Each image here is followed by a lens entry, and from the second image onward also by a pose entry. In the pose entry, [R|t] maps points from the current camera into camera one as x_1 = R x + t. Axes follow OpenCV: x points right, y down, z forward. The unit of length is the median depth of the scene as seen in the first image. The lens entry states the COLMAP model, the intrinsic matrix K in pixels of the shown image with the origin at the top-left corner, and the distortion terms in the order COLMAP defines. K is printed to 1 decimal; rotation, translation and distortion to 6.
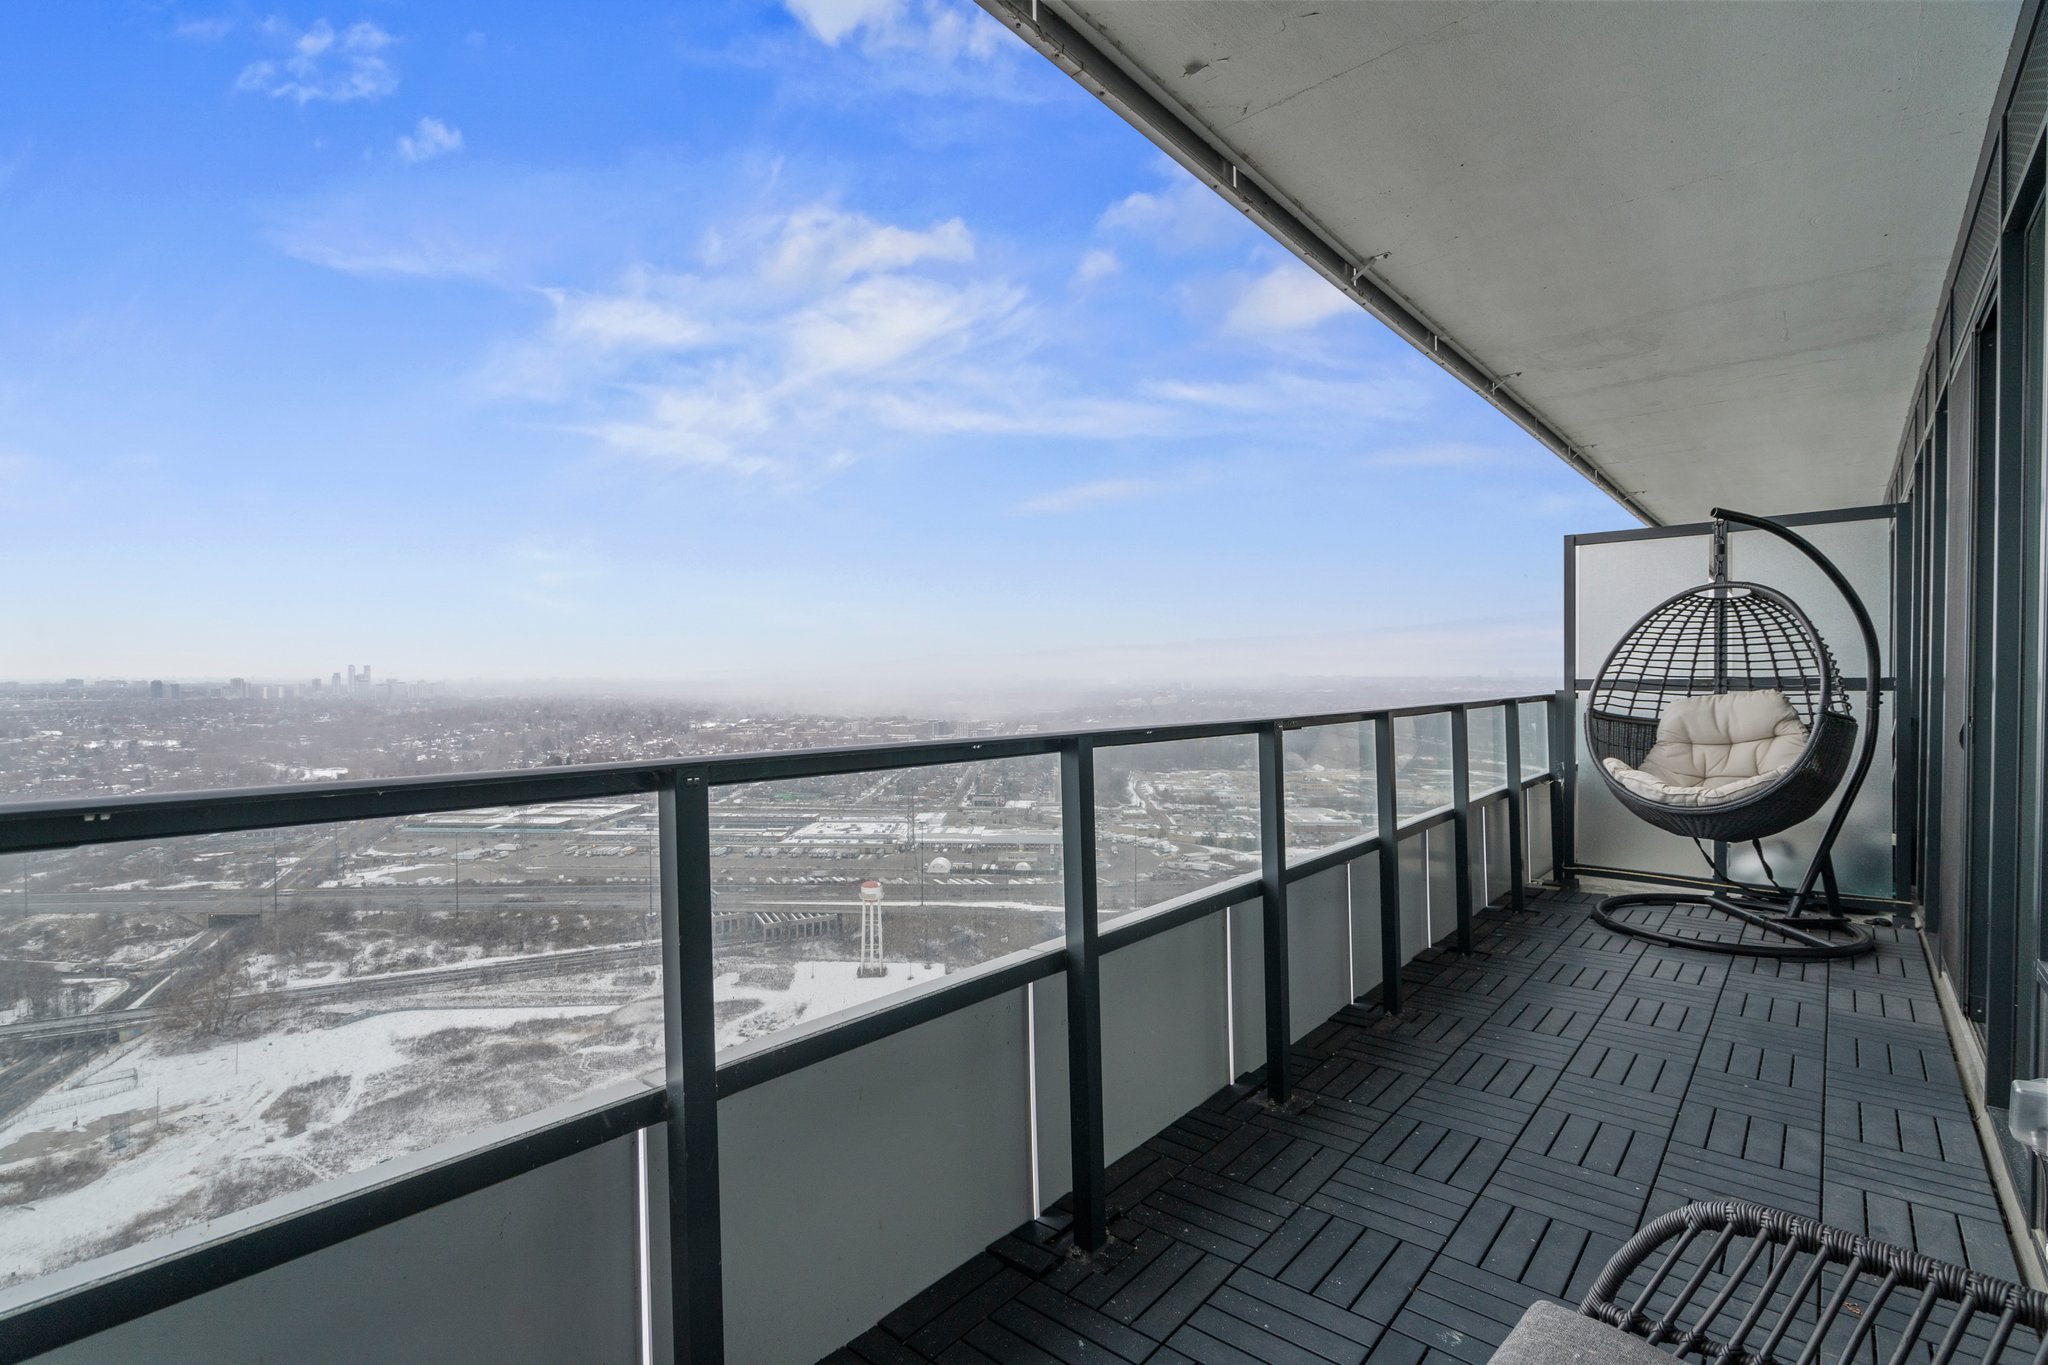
lens RADIAL K [[931.6, 0, 1001.1], [0, 931.6, 691.4], [0, 0, 1]] dist [-0.010023, 0.004059]
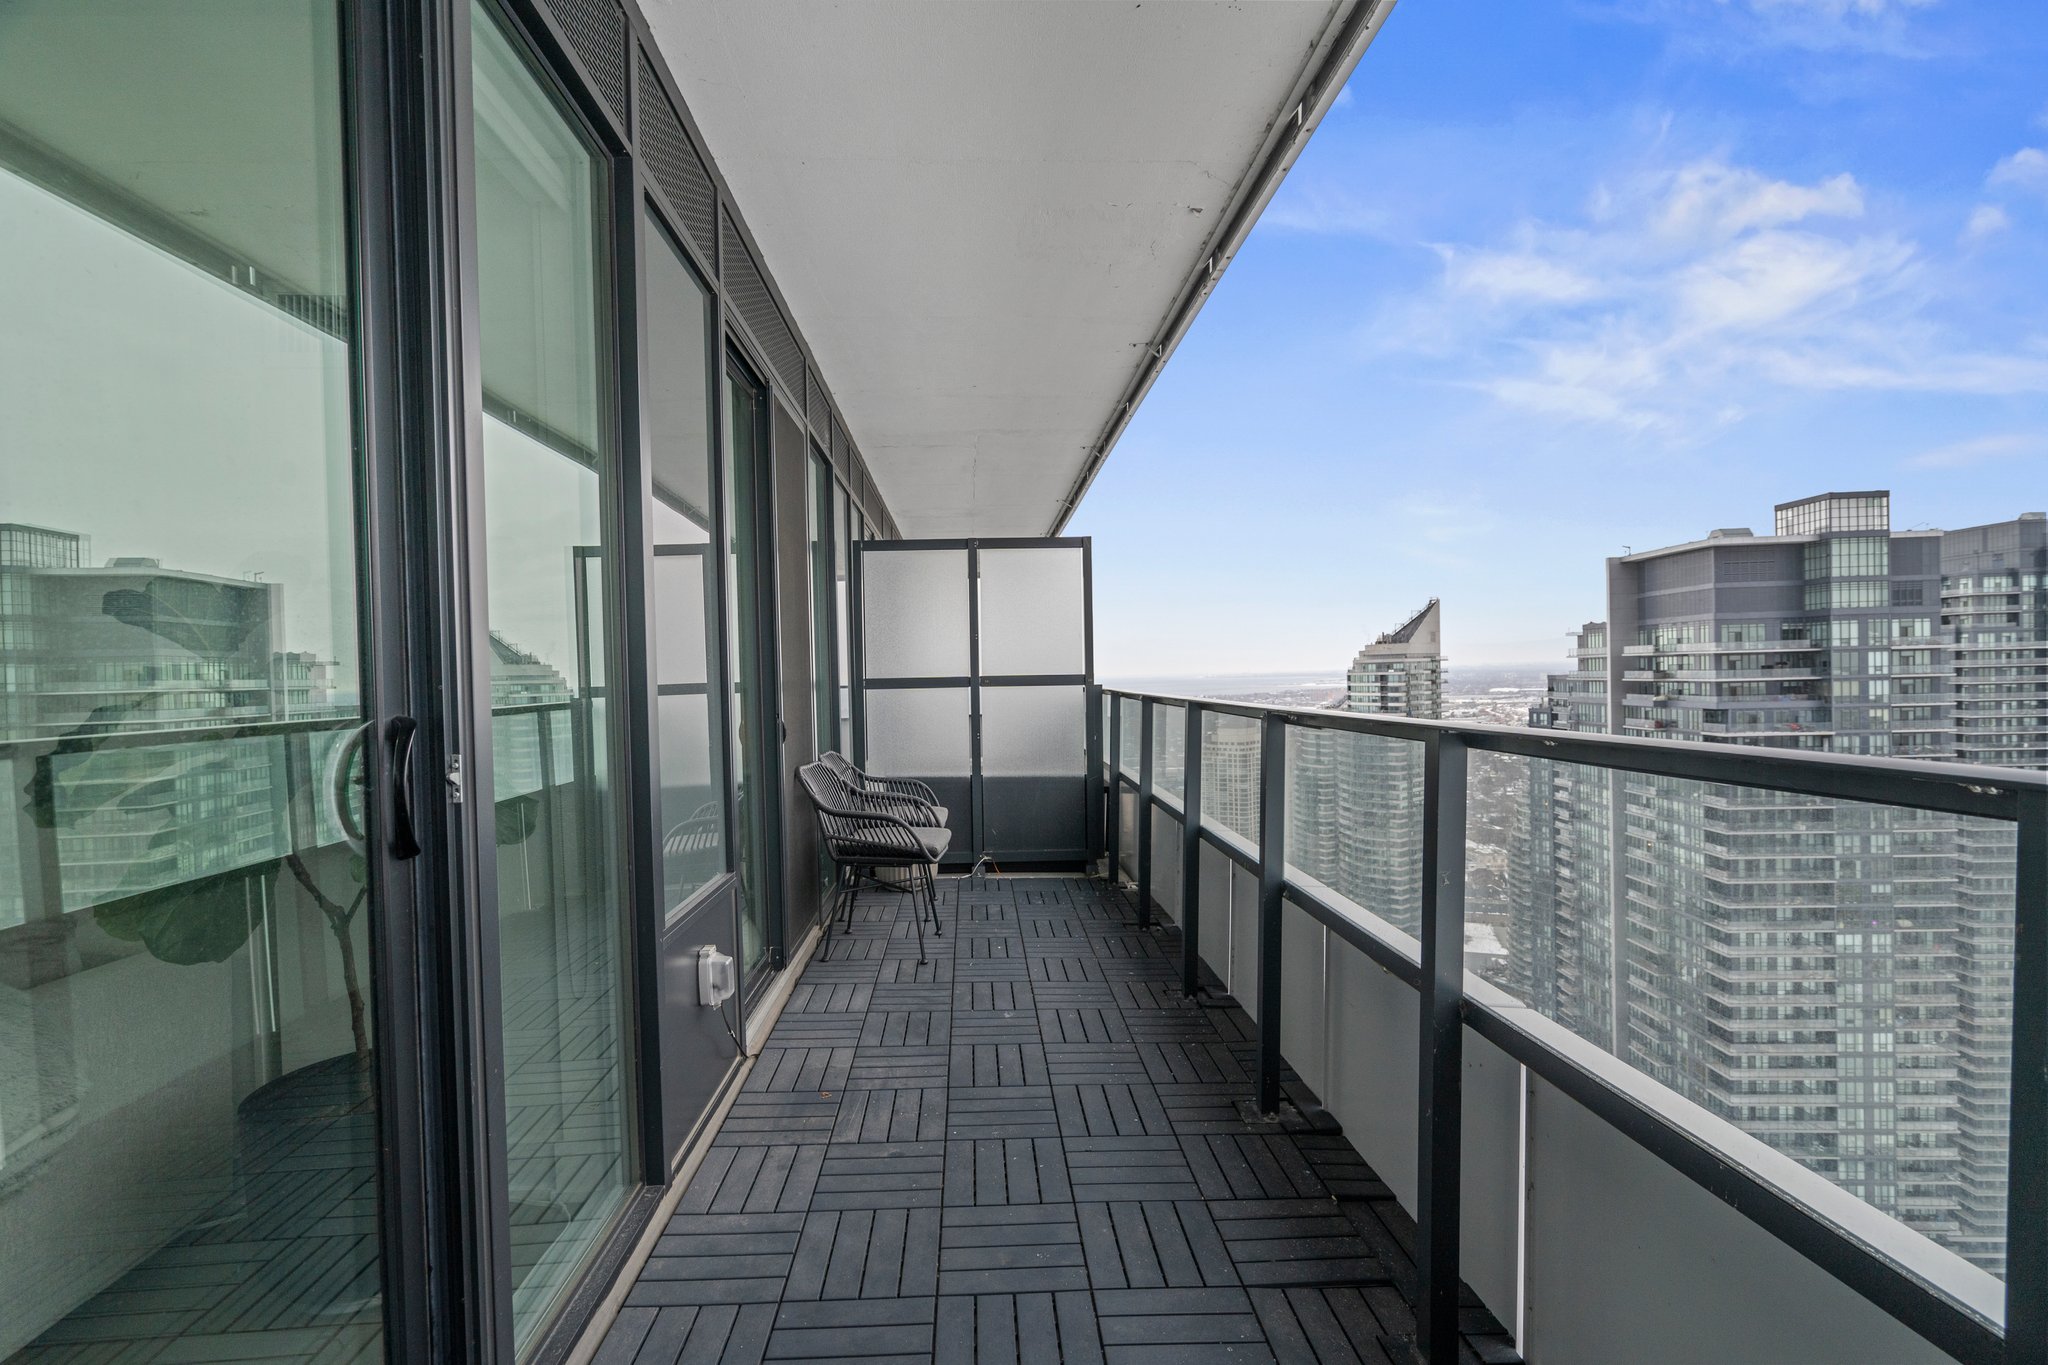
lens RADIAL K [[931.6, 0, 1003.4], [0, 931.6, 686.8], [0, 0, 1]] dist [-0.010023, 0.004059]
pose [[-0.719272, 0.032036, -0.693990, 0.807956], [0.017277, 0.999452, 0.028231, -0.016097], [0.694514, 0.008315, -0.719431, 1.059673]]
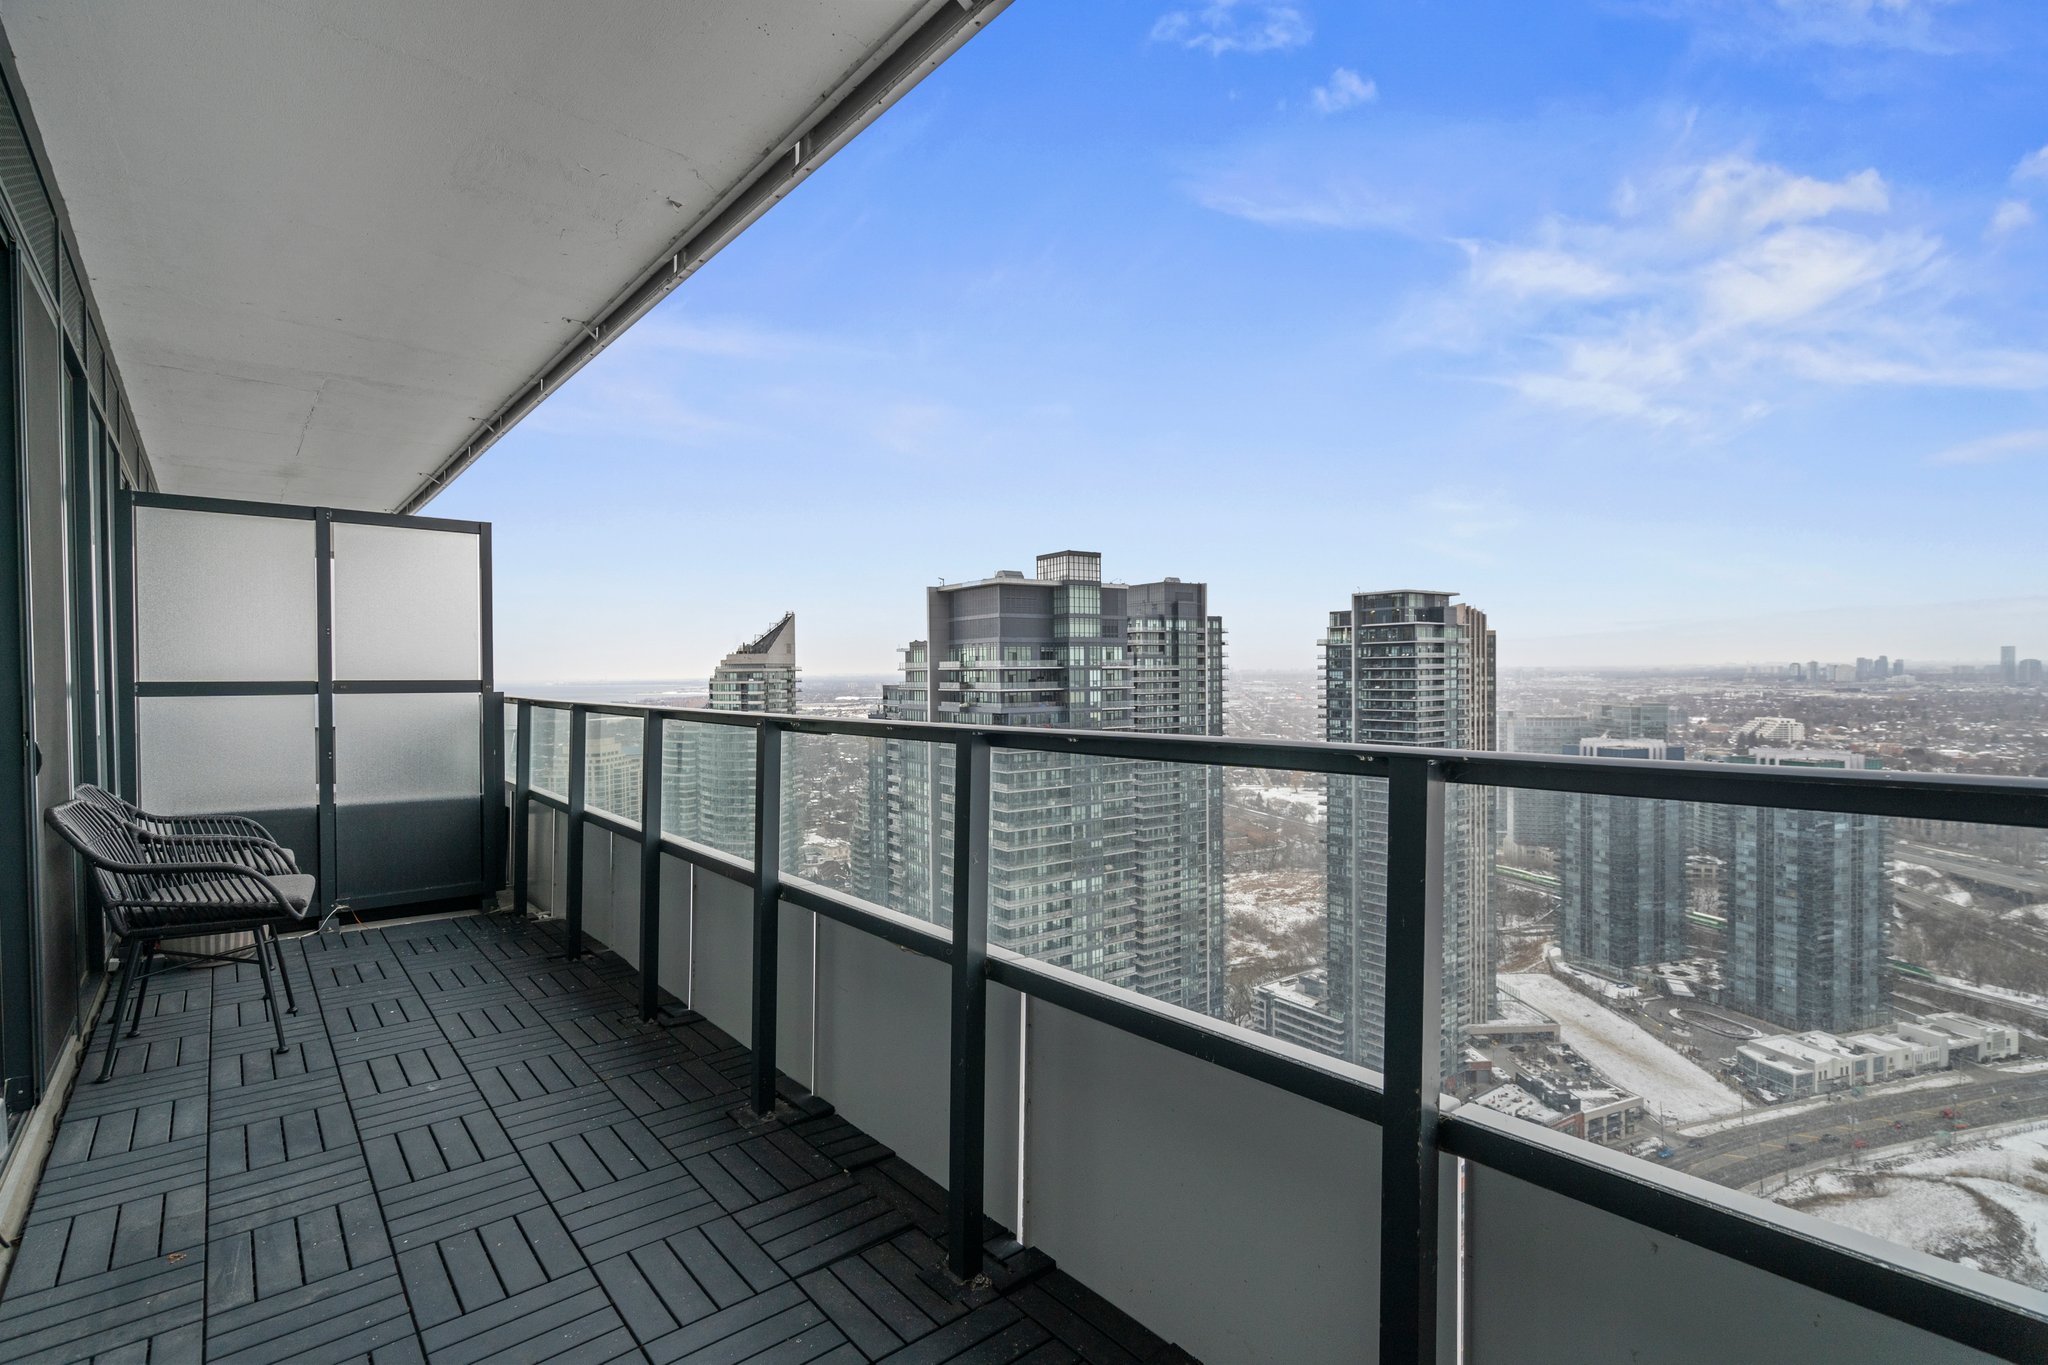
lens RADIAL K [[931.6, 0, 1013.2], [0, 931.6, 684.2], [0, 0, 1]] dist [-0.010023, 0.004059]
pose [[-0.130768, 0.019444, -0.991222, 0.861901], [-0.006586, 0.999769, 0.020481, -0.016909], [0.991391, 0.009206, -0.130610, 0.980799]]
